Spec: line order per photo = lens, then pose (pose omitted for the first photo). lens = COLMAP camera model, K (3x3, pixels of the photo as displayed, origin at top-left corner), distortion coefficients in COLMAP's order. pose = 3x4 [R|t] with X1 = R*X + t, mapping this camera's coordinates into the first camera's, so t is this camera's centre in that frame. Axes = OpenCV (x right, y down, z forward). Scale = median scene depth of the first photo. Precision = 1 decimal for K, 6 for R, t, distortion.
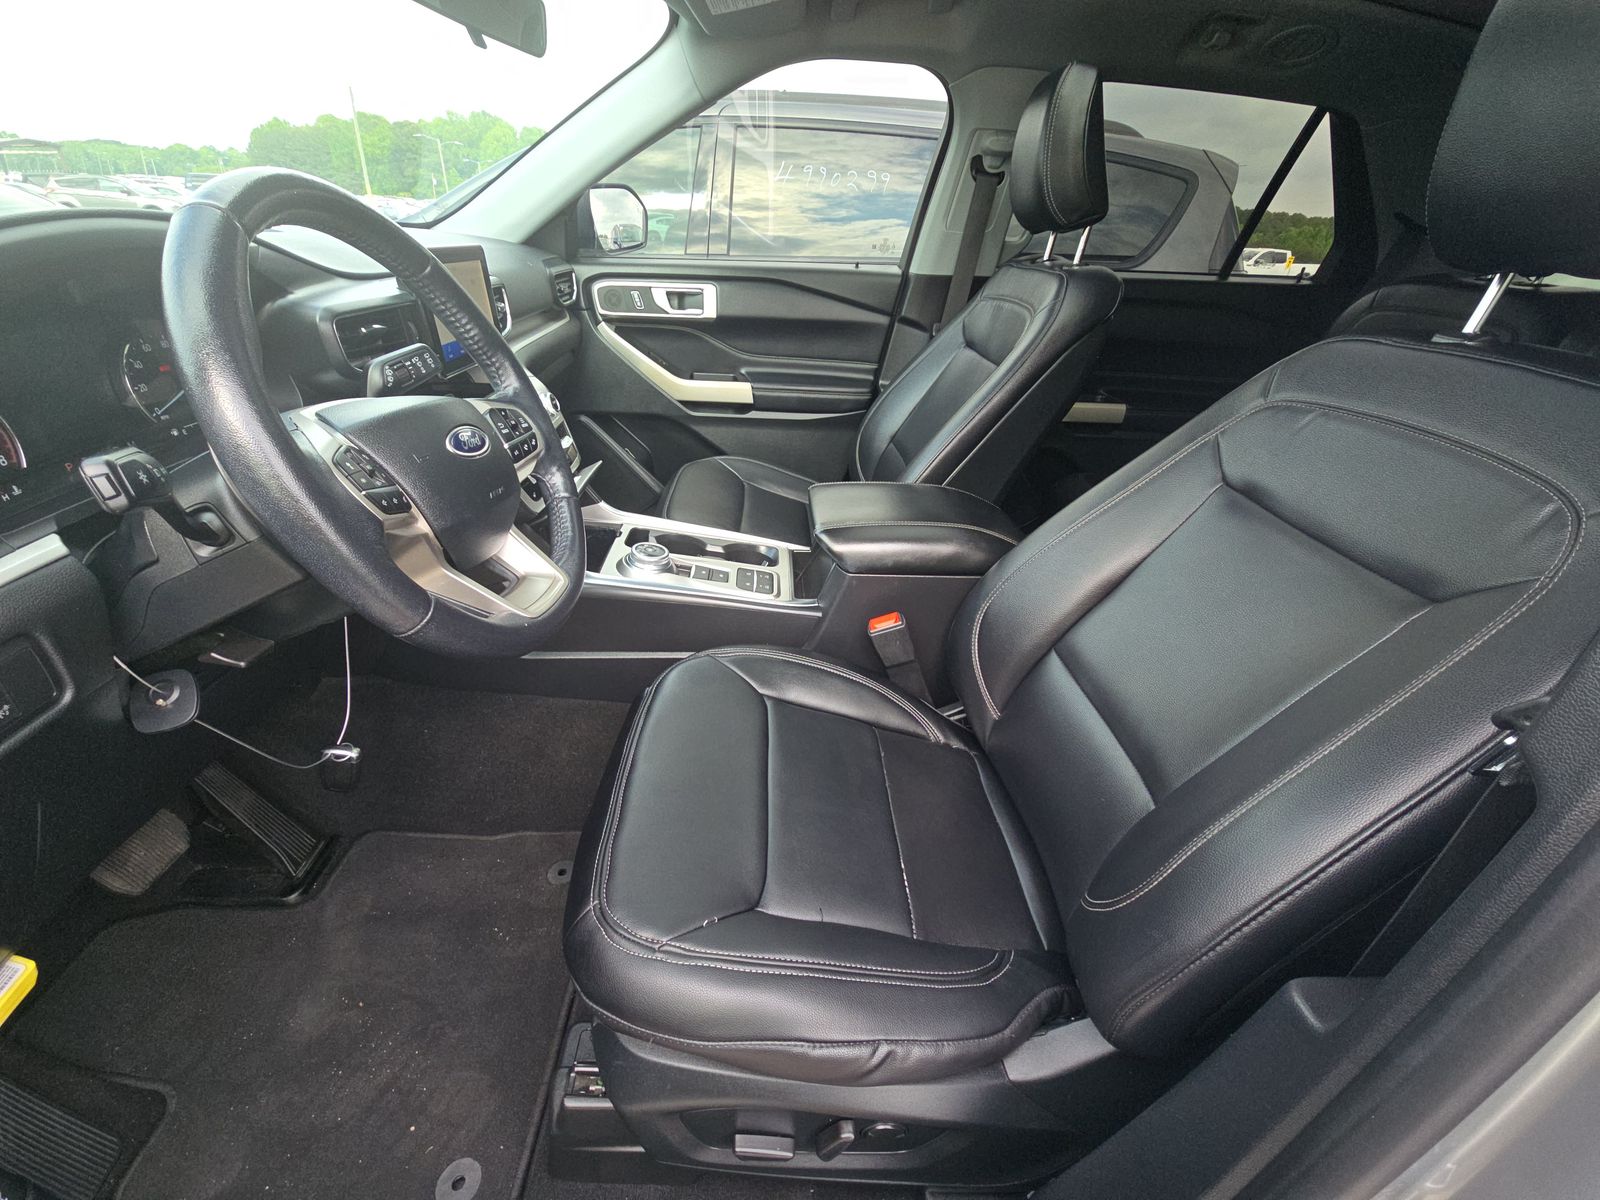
lens RADIAL K [[633.8, 0, 810.0], [0, 633.8, 585.8], [0, 0, 1]] dist [0.003705, -0.002329]
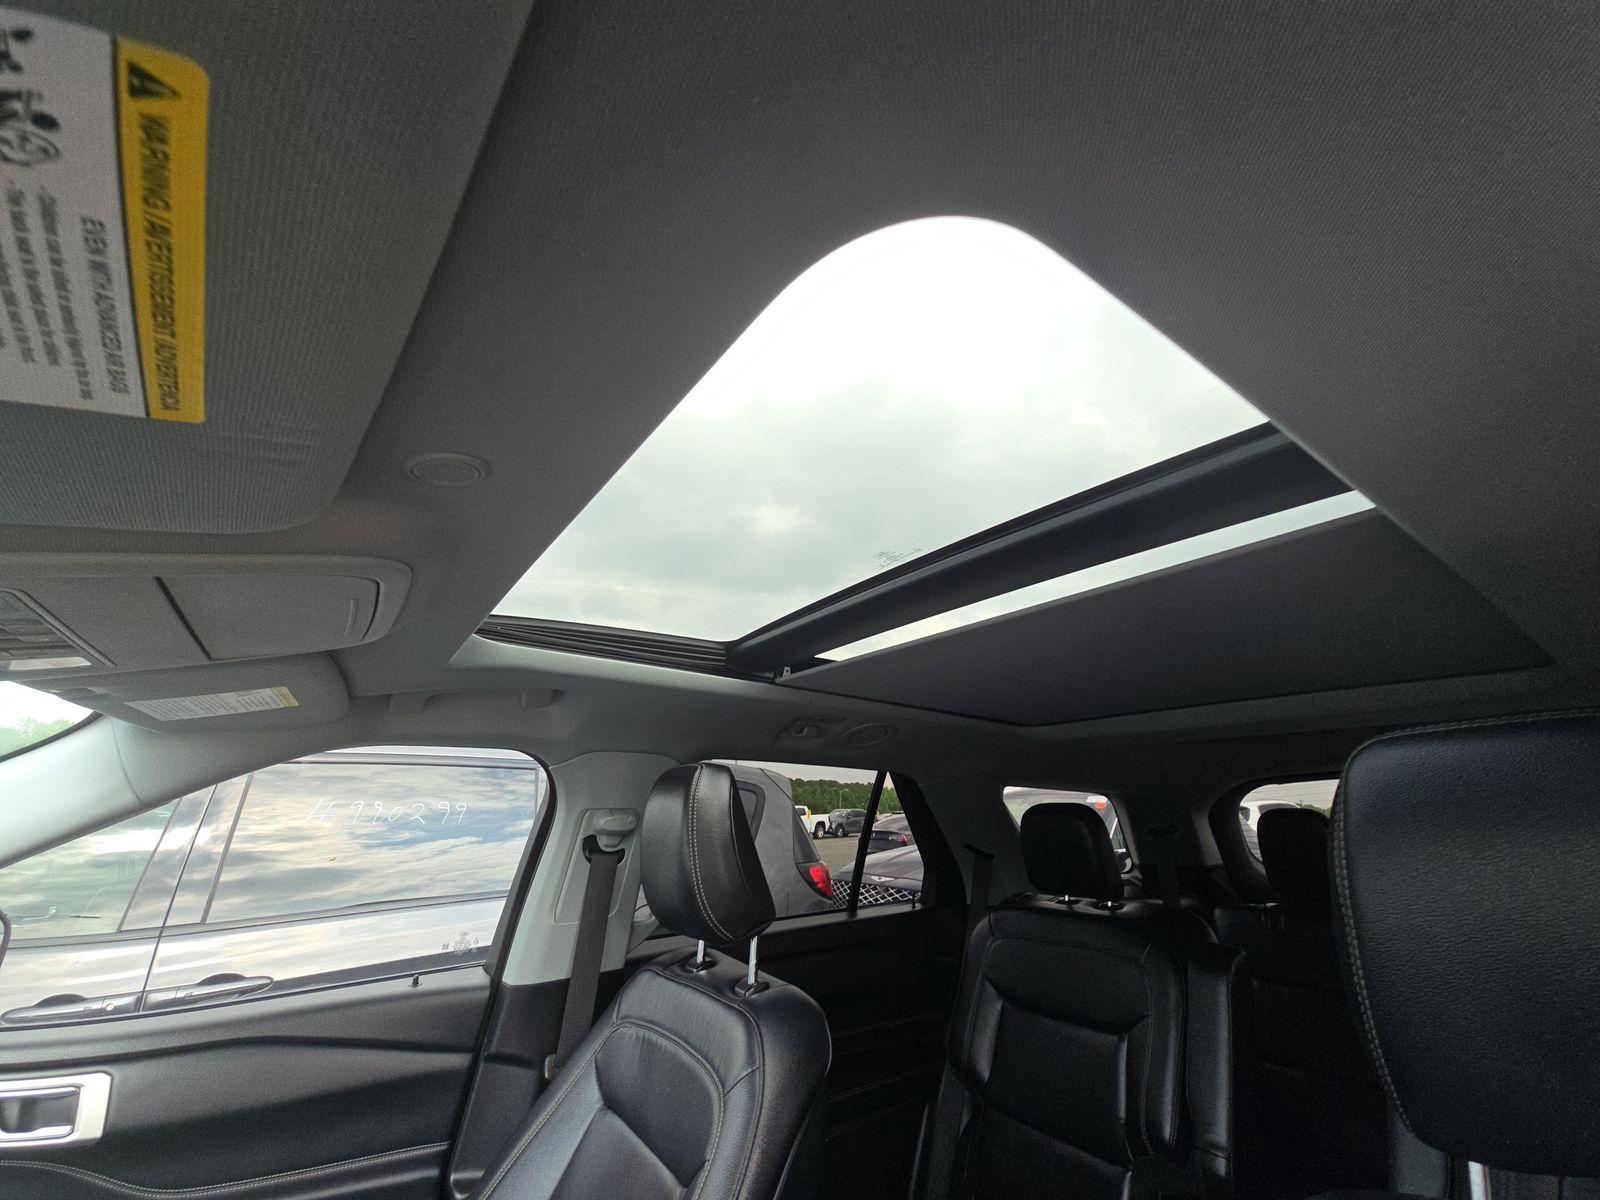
lens RADIAL K [[633.8, 0, 786.4], [0, 633.8, 595.9], [0, 0, 1]] dist [0.003705, -0.002329]
pose [[0.846252, 0.103462, 0.522640, 0.011383], [0.330452, 0.667554, -0.667213, -0.211210], [-0.417922, 0.737338, 0.530730, 0.185343]]
